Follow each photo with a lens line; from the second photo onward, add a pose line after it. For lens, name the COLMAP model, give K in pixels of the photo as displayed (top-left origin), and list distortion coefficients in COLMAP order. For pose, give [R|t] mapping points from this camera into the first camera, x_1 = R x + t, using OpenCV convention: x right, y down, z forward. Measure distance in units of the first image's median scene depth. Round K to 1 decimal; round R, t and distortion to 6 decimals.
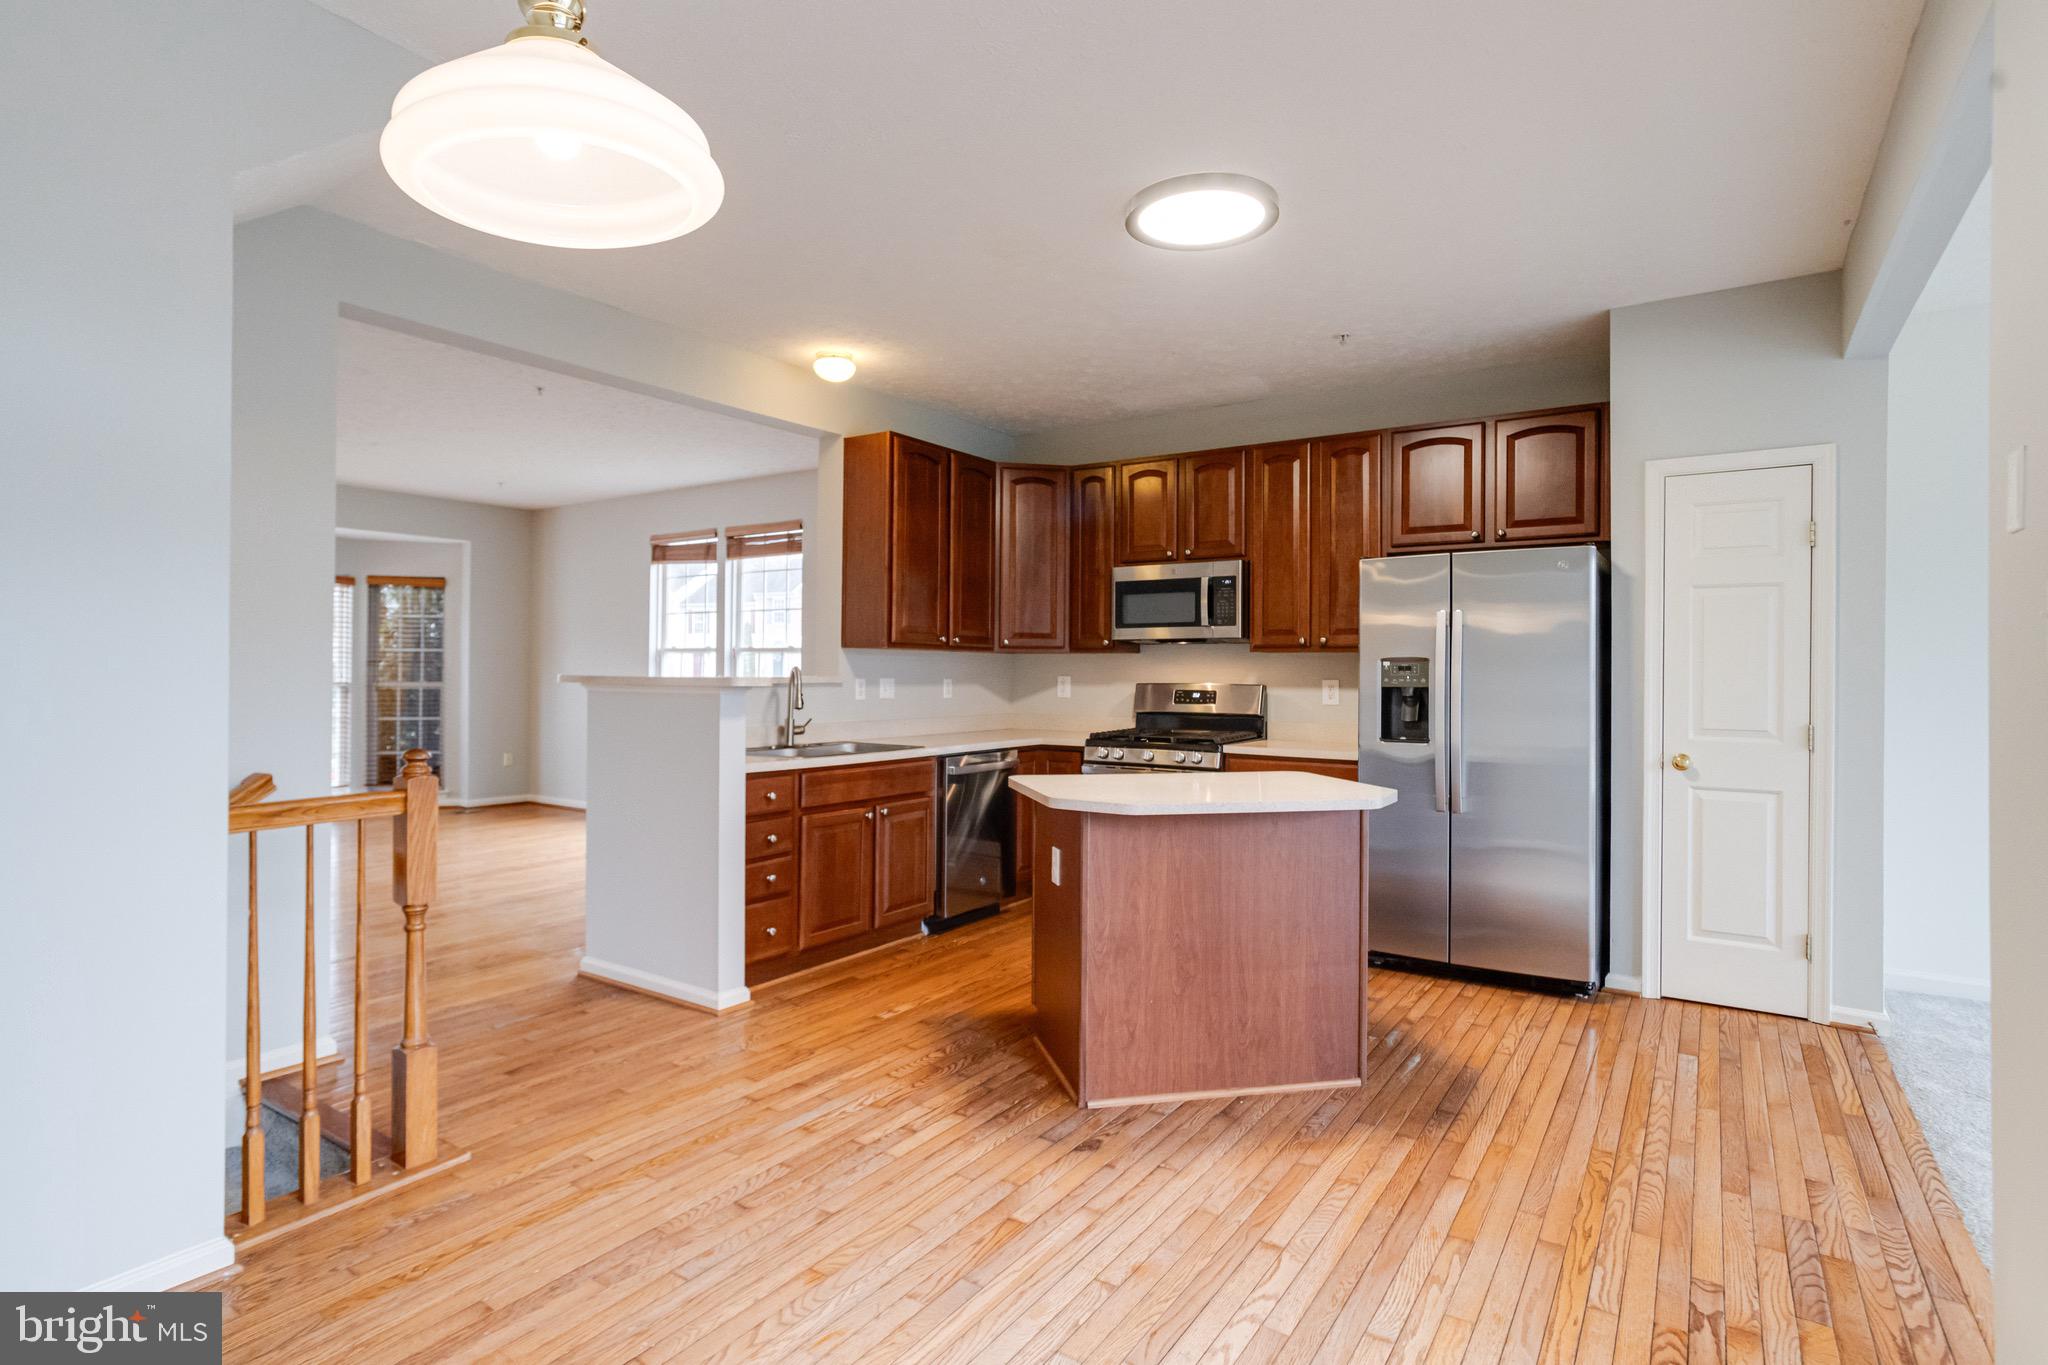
lens RADIAL K [[1052.4, 0, 1019.0], [0, 1052.4, 670.8], [0, 0, 1]] dist [-0.005721, 0.000167]
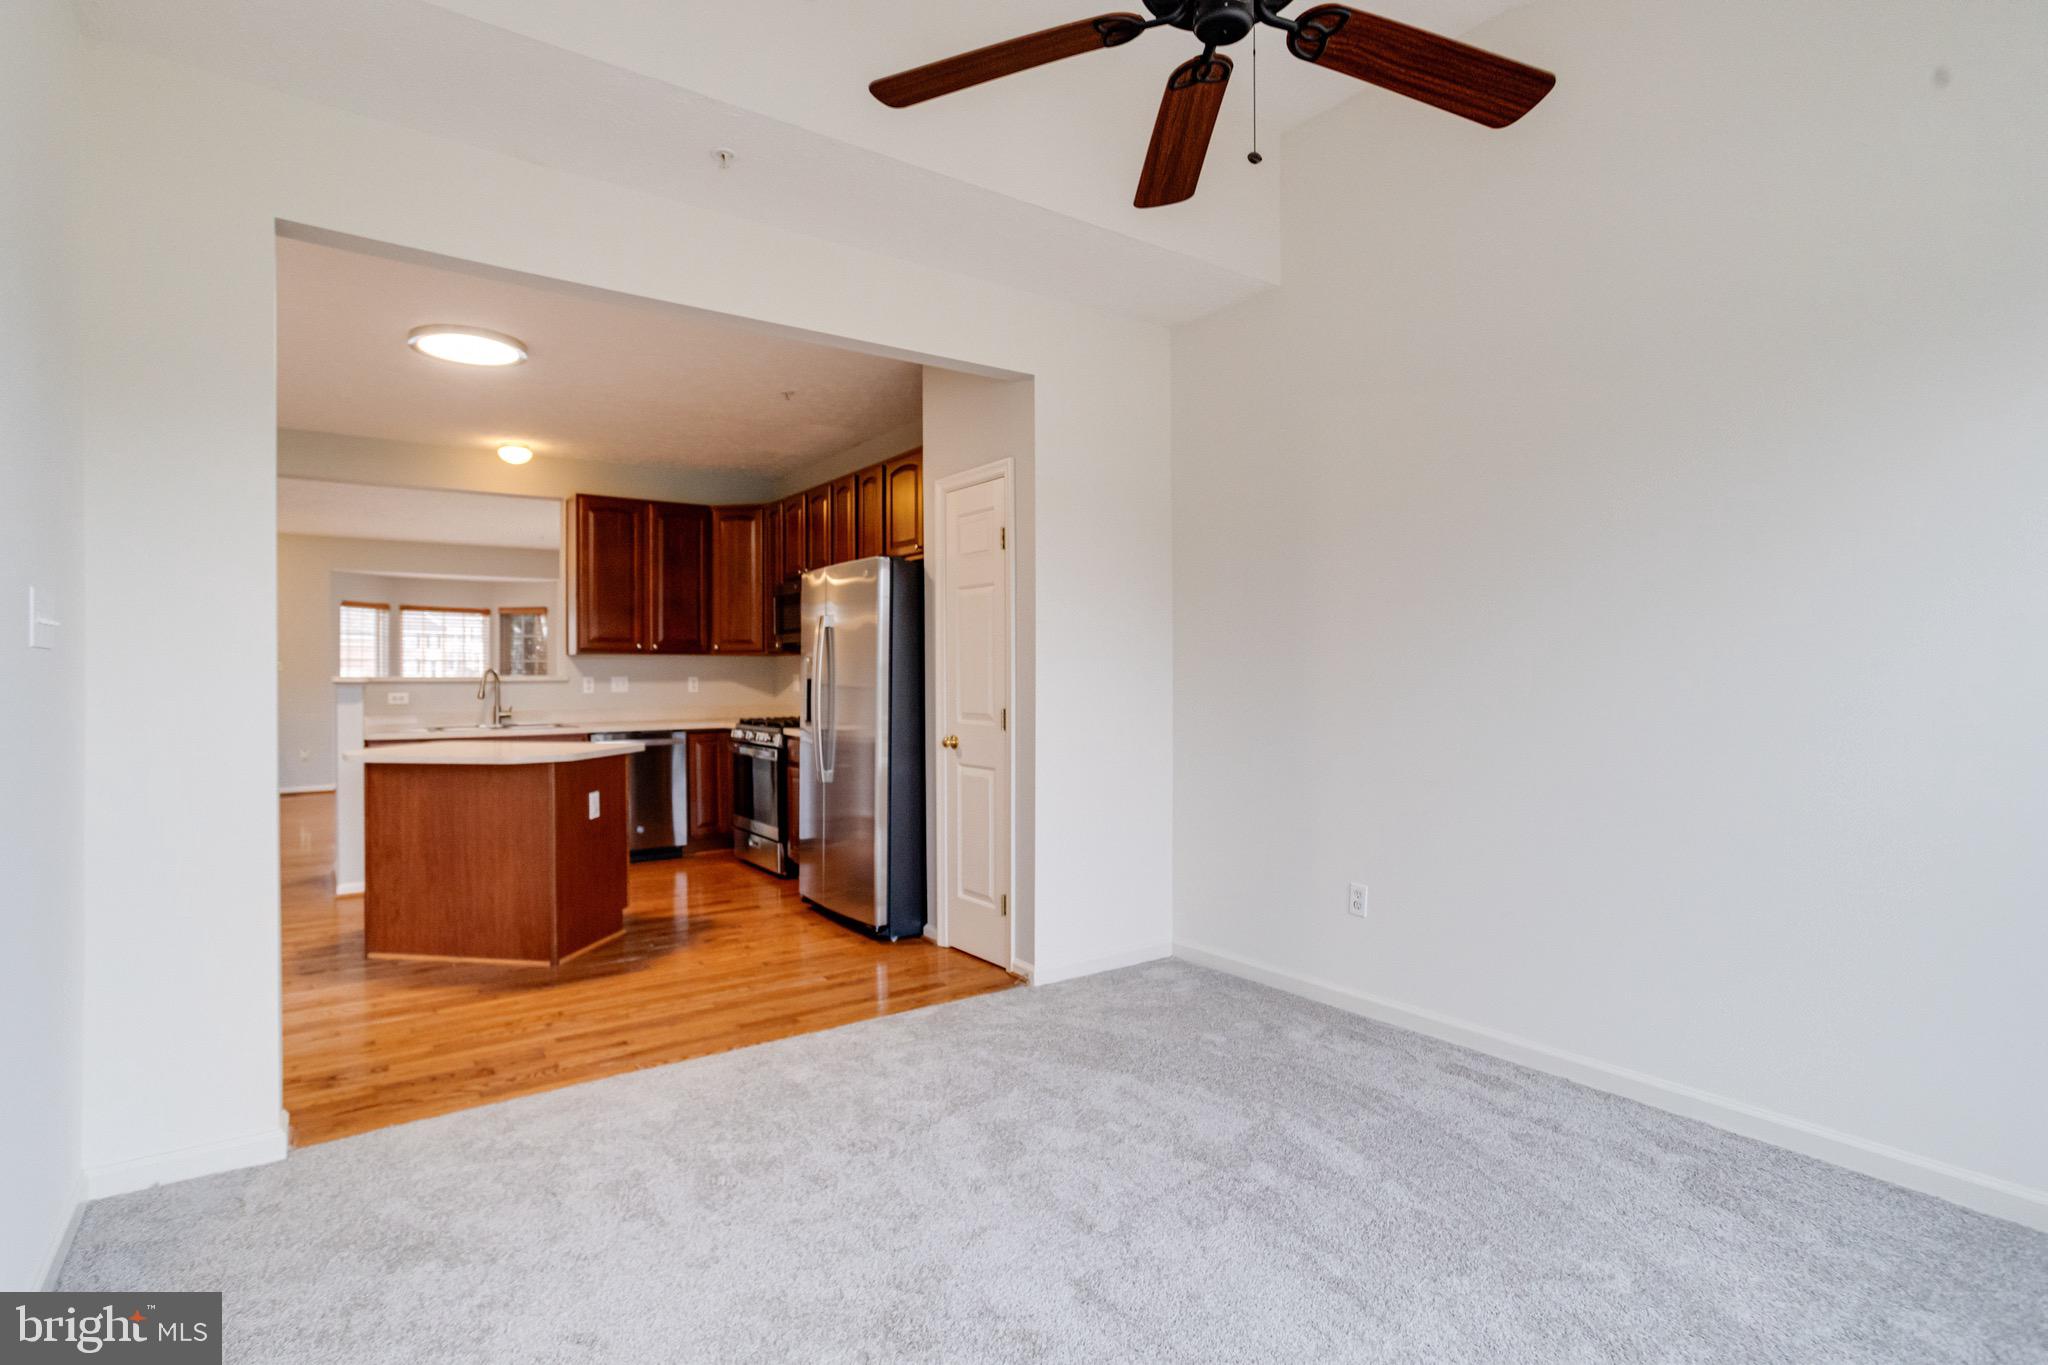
lens RADIAL K [[1025.0, 0, 1010.4], [0, 1025.0, 677.0], [0, 0, 1]] dist [-0.035068, 0.028504]
pose [[0.930246, -0.011630, -0.366753, 1.024517], [0.013082, 0.999913, 0.001476, 0.015171], [0.366704, -0.006171, 0.930317, -0.013792]]
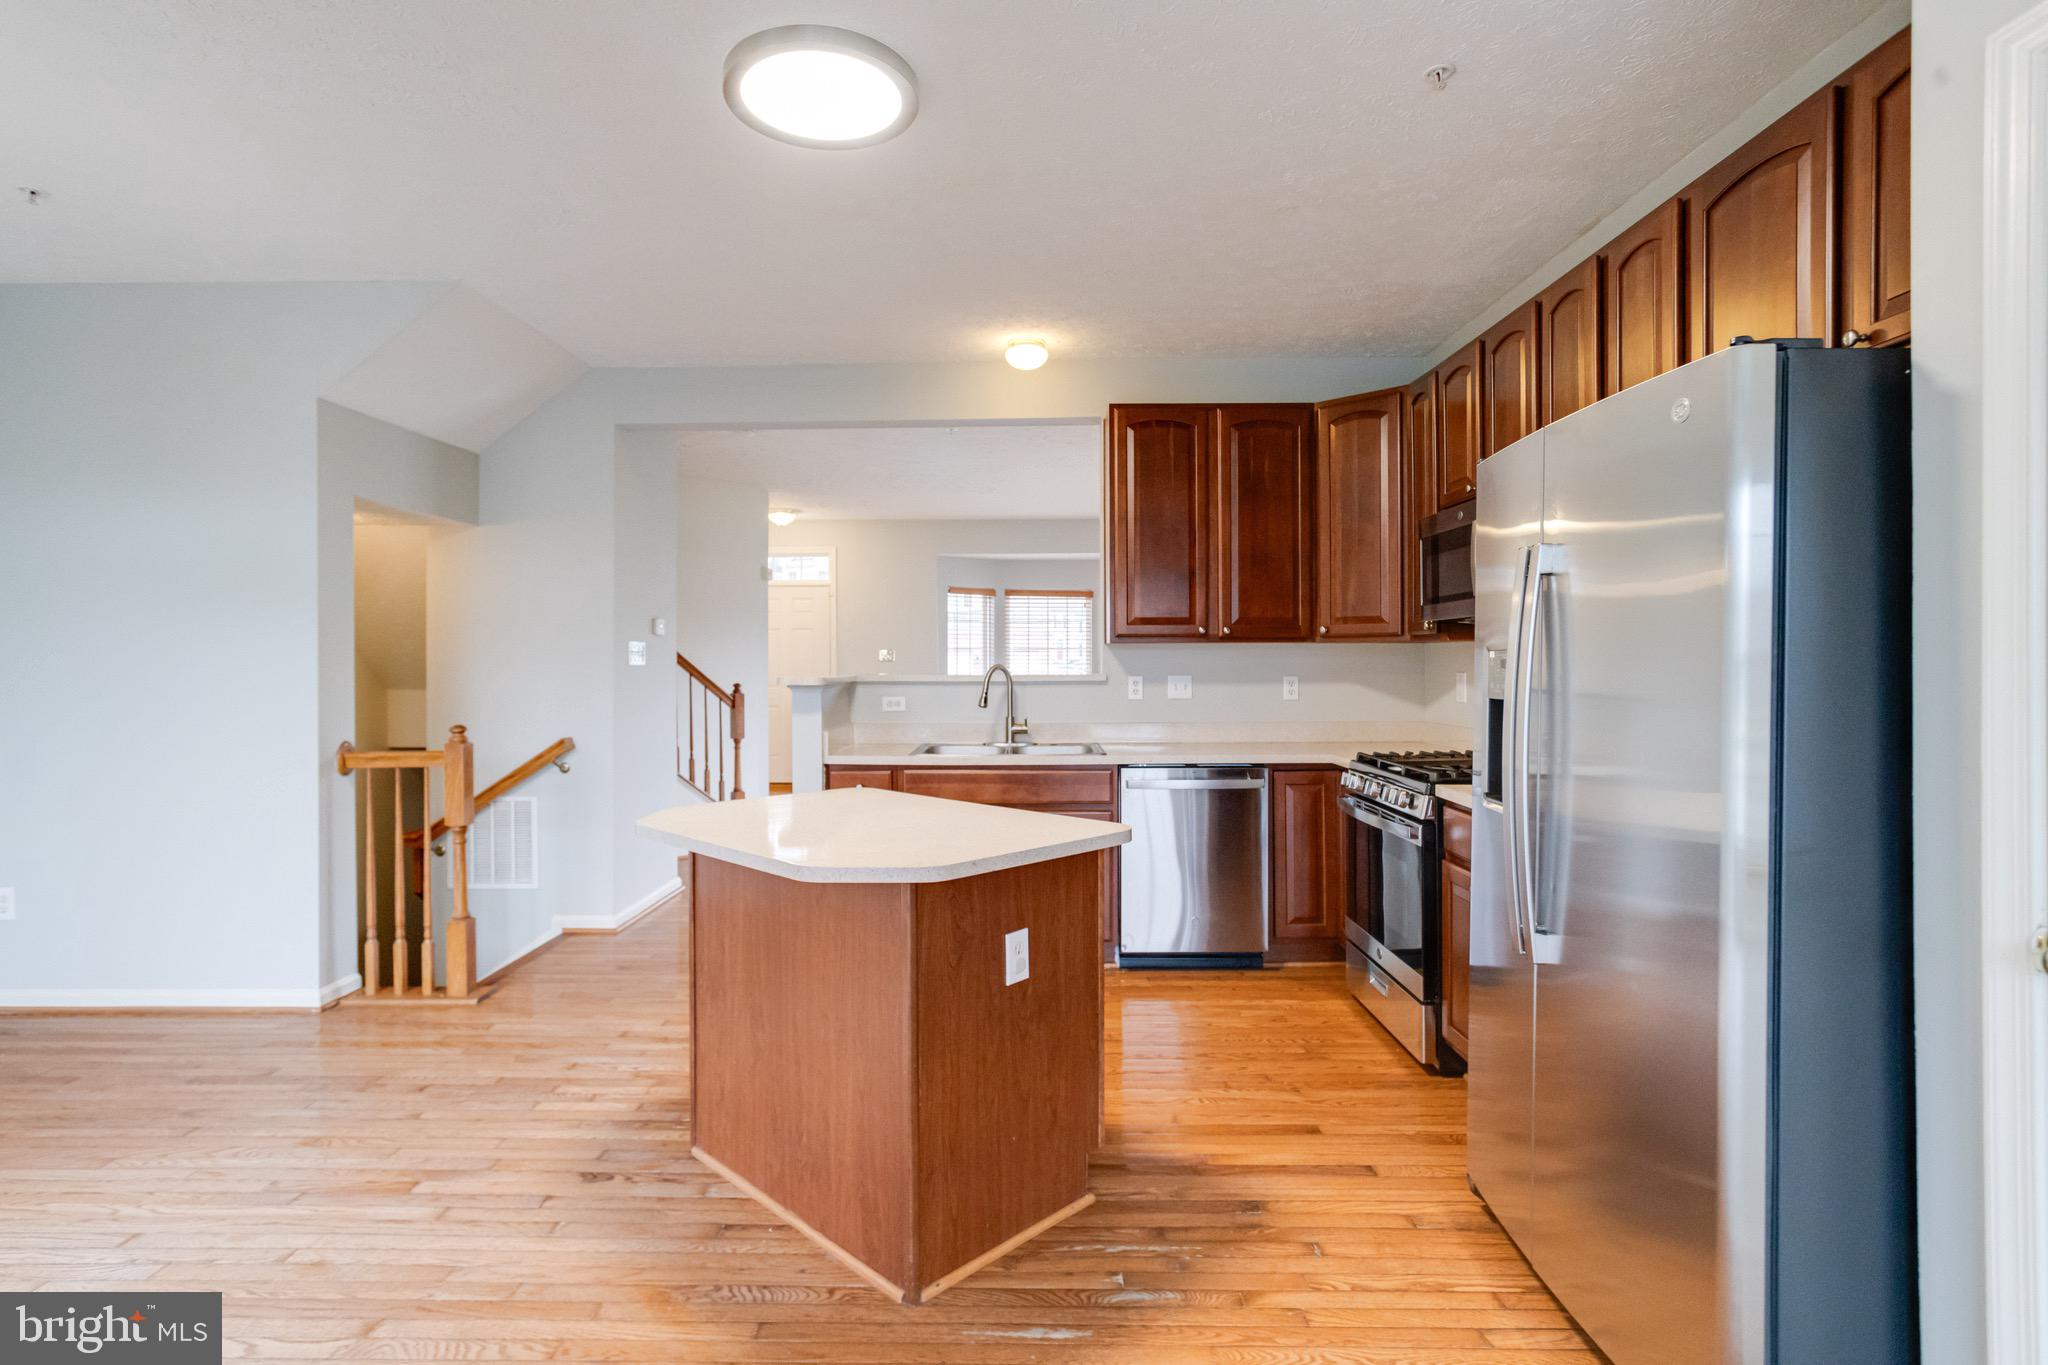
lens RADIAL K [[1019.2, 0, 995.0], [0, 1019.2, 659.7], [0, 0, 1]] dist [-0.030857, 0.029298]
pose [[0.530888, -0.010821, -0.847373, 0.664843], [0.010227, 0.999927, -0.006362, -0.003209], [0.847381, -0.005289, 0.530960, 0.529085]]
